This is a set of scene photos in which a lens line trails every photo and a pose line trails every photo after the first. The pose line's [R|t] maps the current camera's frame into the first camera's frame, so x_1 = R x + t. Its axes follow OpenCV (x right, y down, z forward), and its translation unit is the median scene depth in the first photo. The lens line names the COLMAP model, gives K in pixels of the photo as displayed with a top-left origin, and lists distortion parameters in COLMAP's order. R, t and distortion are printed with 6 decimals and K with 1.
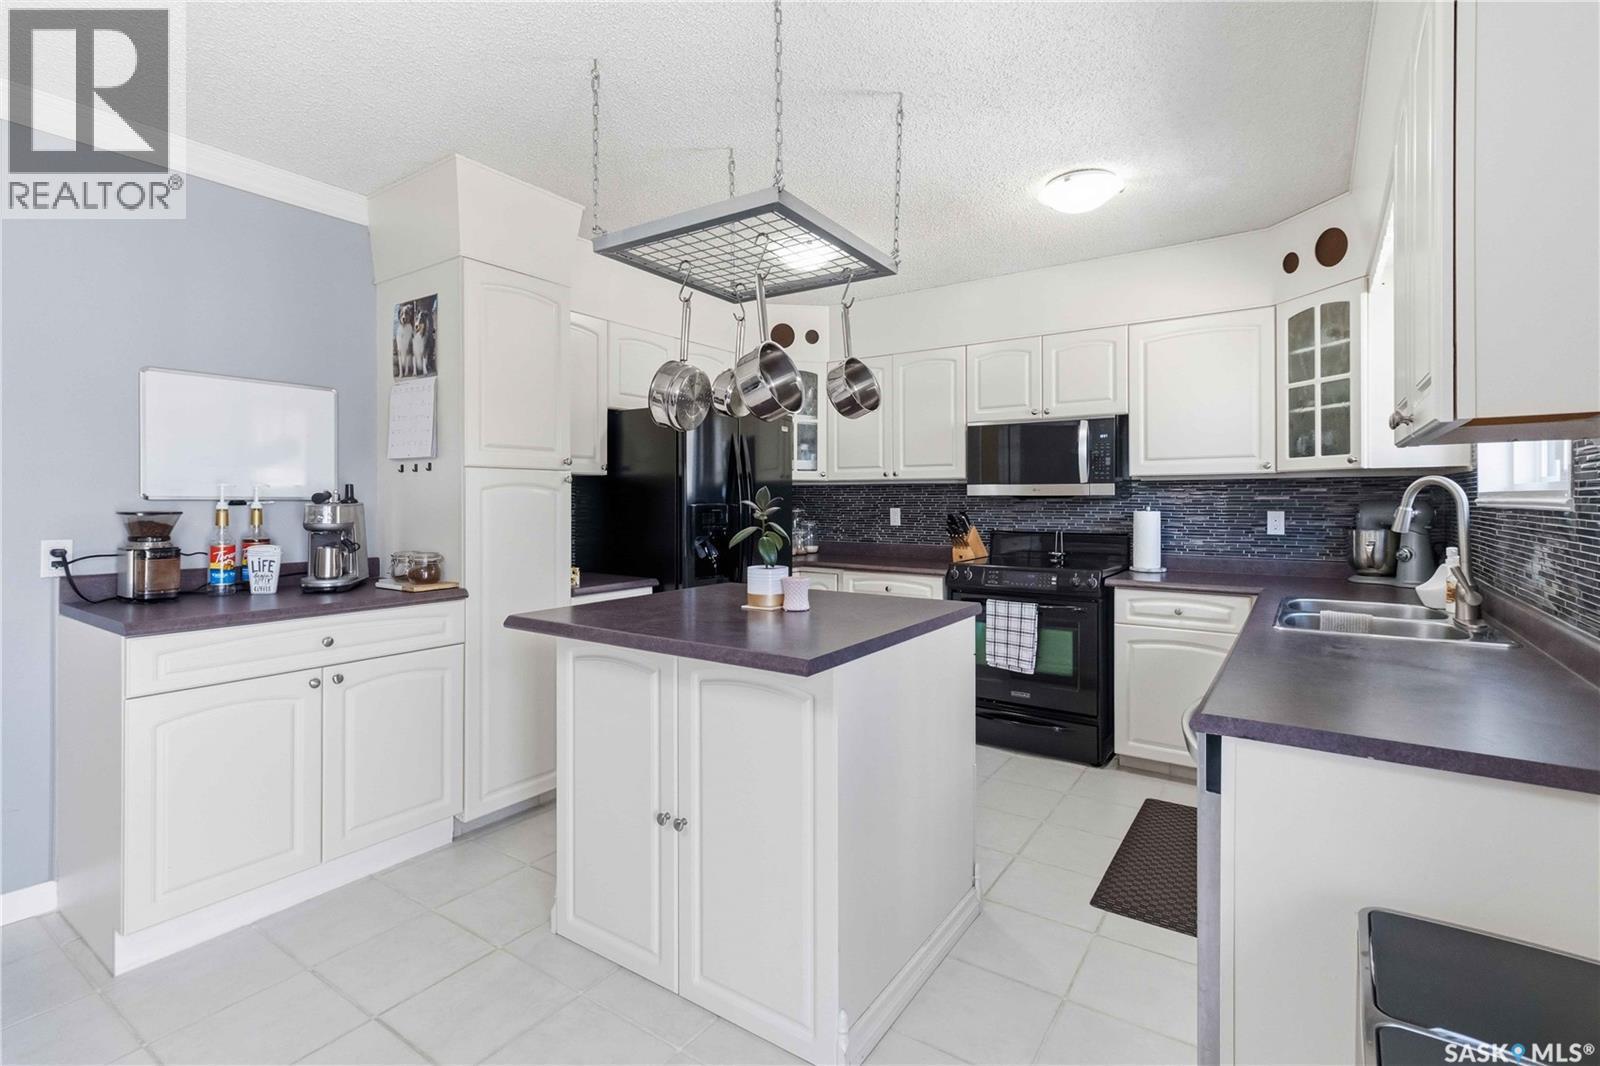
lens RADIAL K [[743.9, 0, 801.8], [0, 743.9, 499.8], [0, 0, 1]] dist [0.002656, 0.000392]
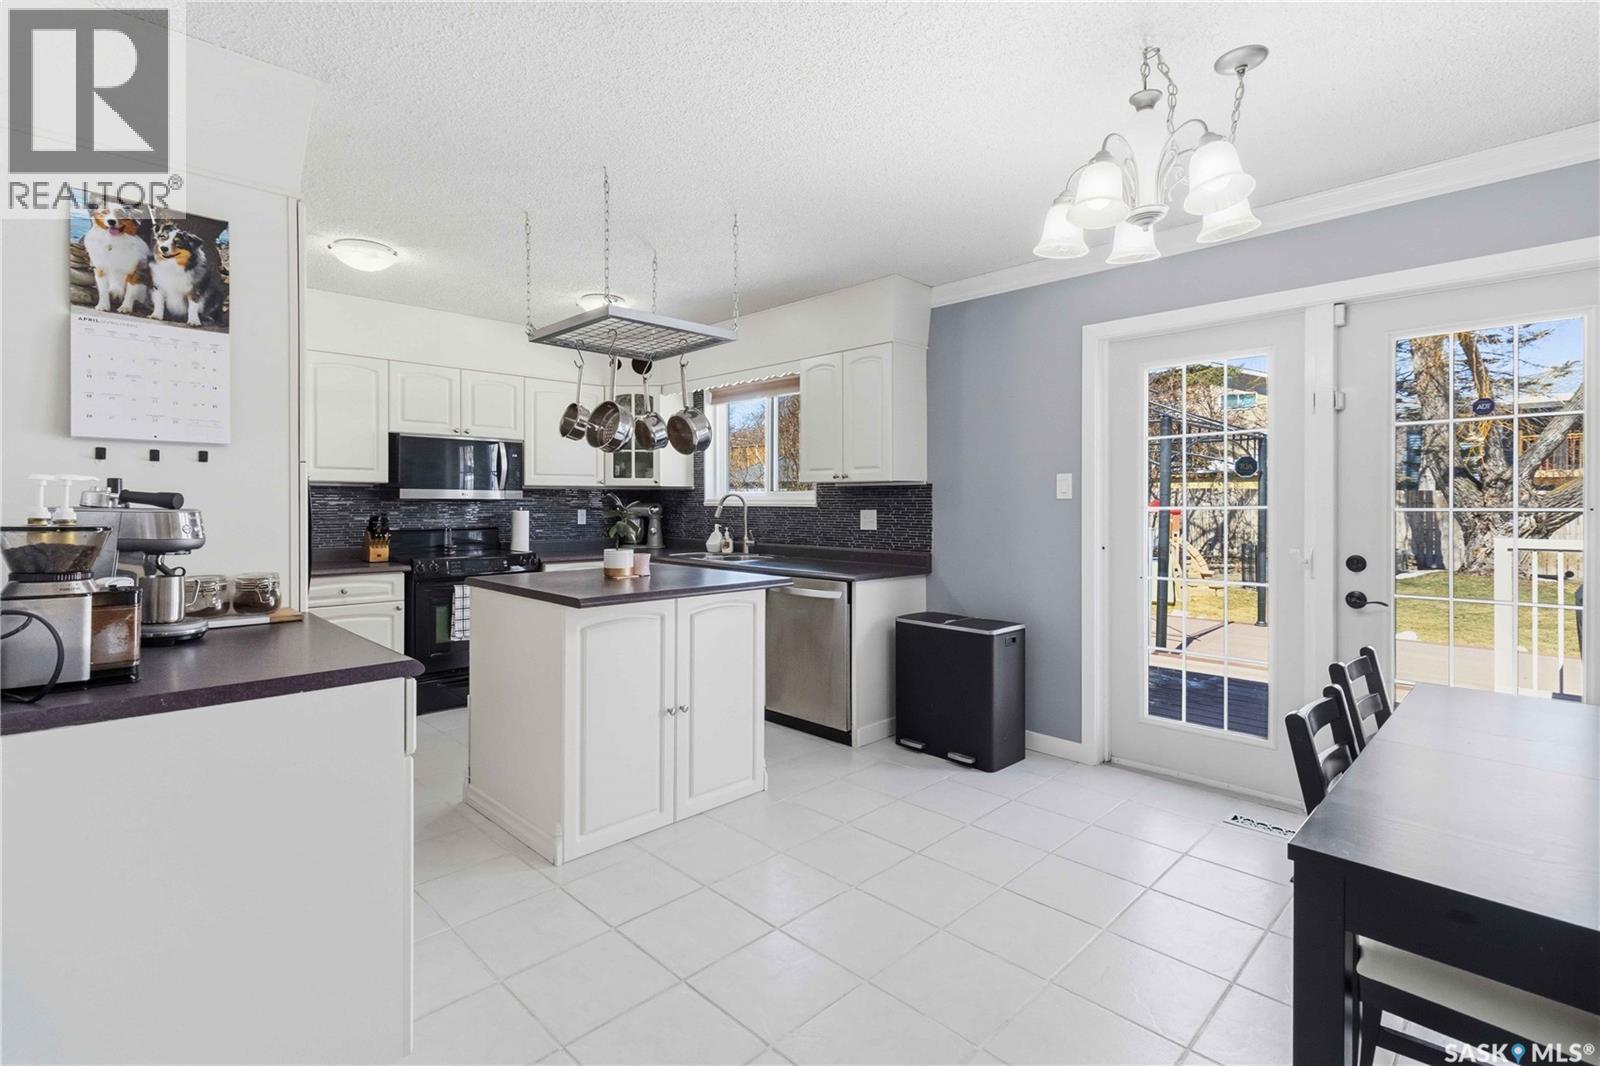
lens RADIAL K [[743.9, 0, 801.8], [0, 743.9, 499.8], [0, 0, 1]] dist [0.002656, 0.000392]
pose [[0.182599, 0.003720, 0.983180, -0.992008], [-0.001506, 0.999993, -0.003504, -0.001086], [-0.983186, -0.000841, 0.182604, 0.276928]]
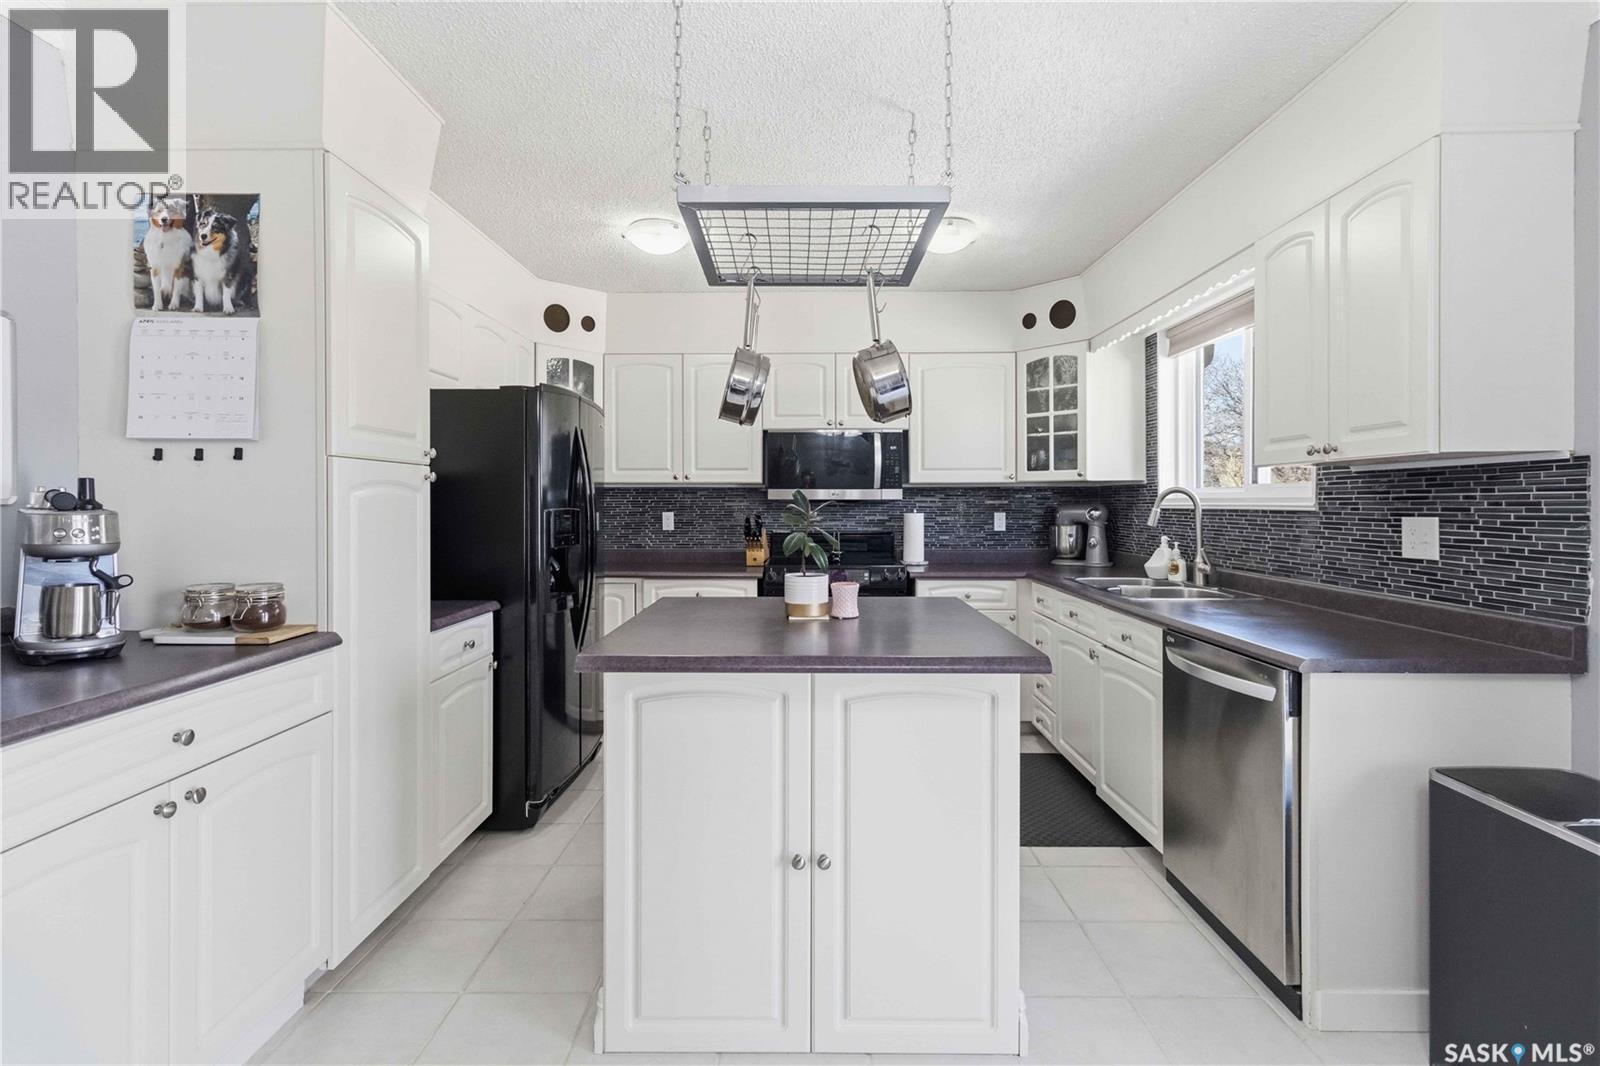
lens RADIAL K [[737.6, 0, 802.4], [0, 737.6, 504.7], [0, 0, 1]] dist [0.002020, 0.000001]
pose [[0.828716, -0.001263, 0.559667, -0.409139], [0.000547, 0.999999, 0.001447, 0.000155], [-0.559669, -0.000892, 0.828716, 0.162025]]
